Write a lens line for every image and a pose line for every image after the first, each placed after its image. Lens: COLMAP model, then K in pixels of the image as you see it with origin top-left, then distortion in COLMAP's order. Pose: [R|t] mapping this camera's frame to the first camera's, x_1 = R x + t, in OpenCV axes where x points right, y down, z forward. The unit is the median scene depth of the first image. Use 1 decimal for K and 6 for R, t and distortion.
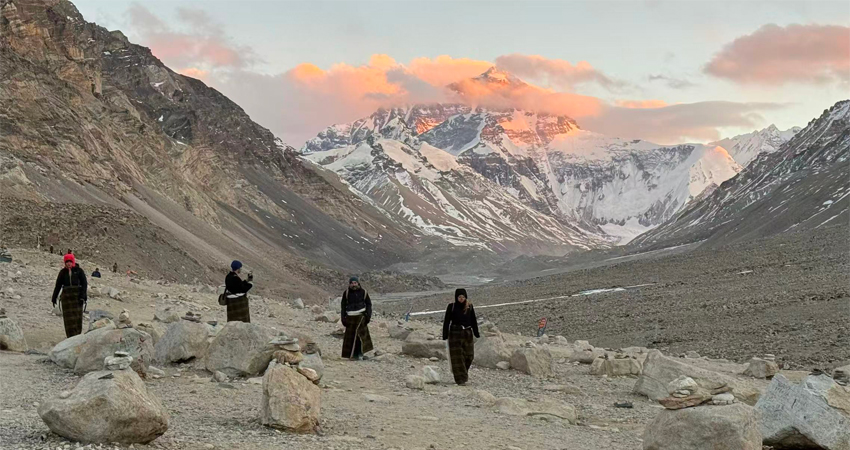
lens RADIAL K [[1554.6, 0, 427.4], [0, 1554.6, 256.1], [0, 0, 1]] dist [0.164087, -0.091531]
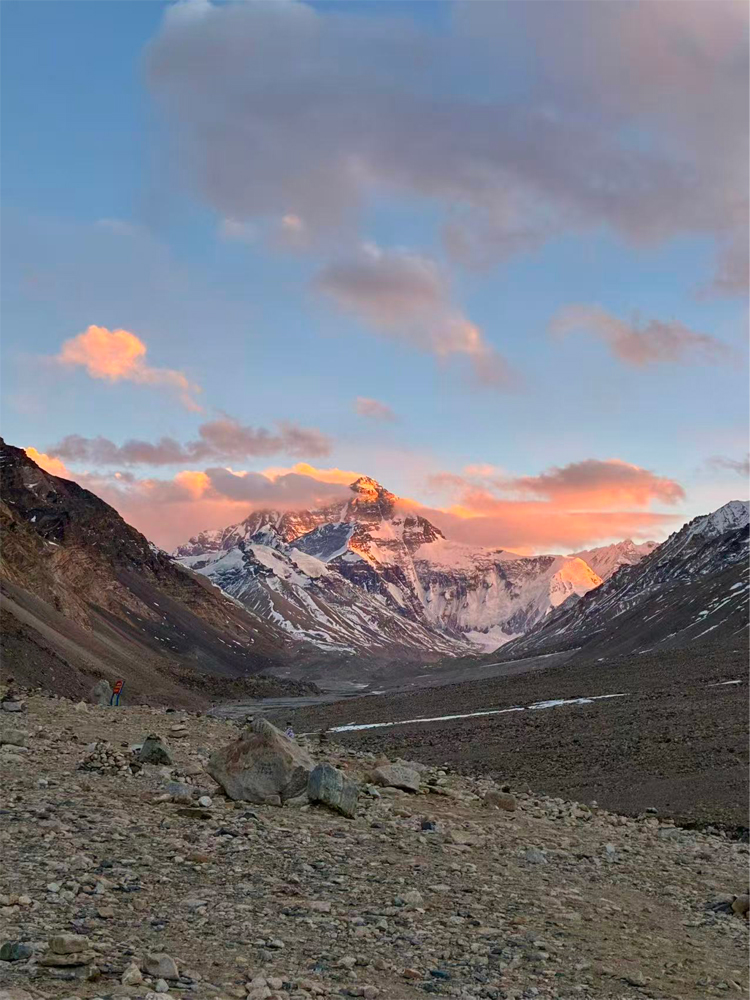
lens RADIAL K [[1479.5, 0, 375.0], [0, 1479.5, 500.0], [0, 0, 1]] dist [0.176187, -0.075491]
pose [[0.998253, 0.018261, 0.056183, -0.004956], [-0.012051, 0.993975, -0.108947, 0.000372], [-0.057834, 0.108079, 0.992459, 0.030556]]
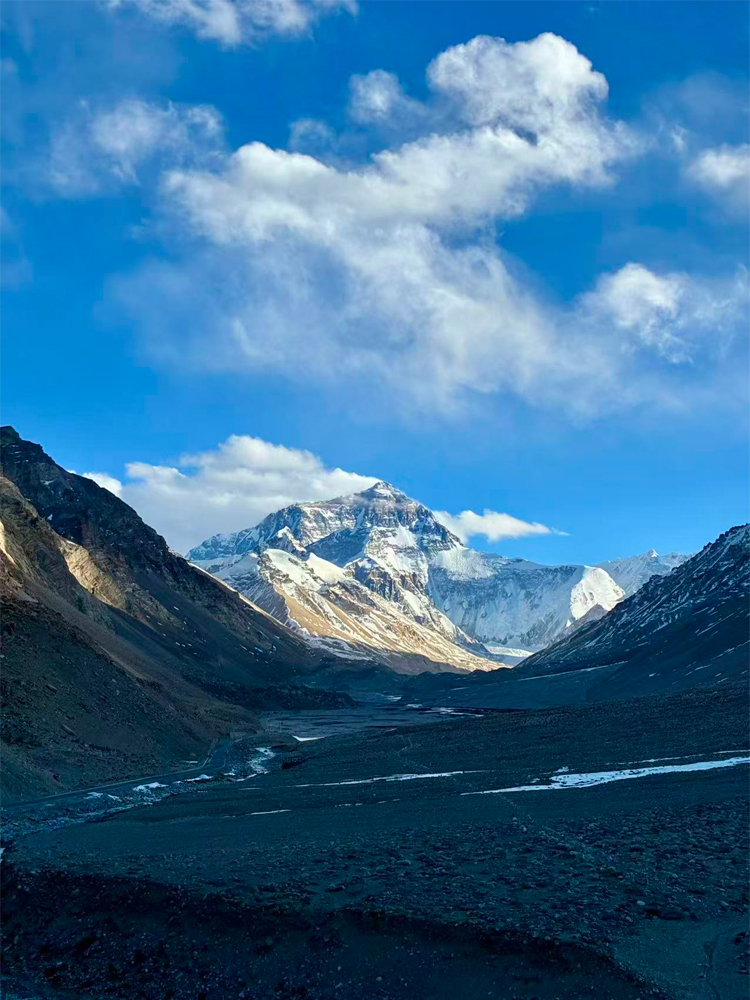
lens RADIAL K [[1479.5, 0, 375.0], [0, 1479.5, 500.0], [0, 0, 1]] dist [0.176187, -0.075491]
pose [[0.997871, 0.034873, 0.055111, -0.015808], [-0.028374, 0.993008, -0.114587, -0.000108], [-0.058721, 0.112779, 0.991883, 0.059304]]
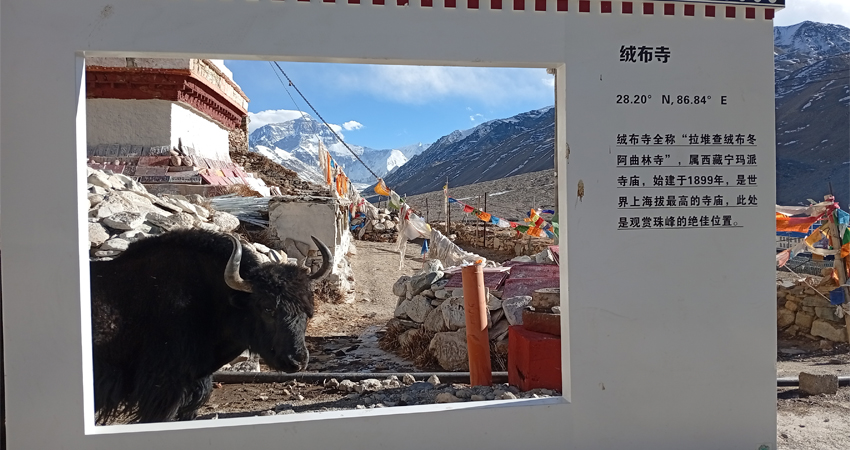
lens RADIAL K [[693.1, 0, 455.4], [0, 693.1, 226.7], [0, 0, 1]] dist [0.118656, 0.000006]
pose [[0.965125, -0.014936, 0.261361, -0.020465], [0.002072, 0.998776, 0.049427, -0.004325], [-0.261779, -0.047161, 0.963975, -0.115655]]
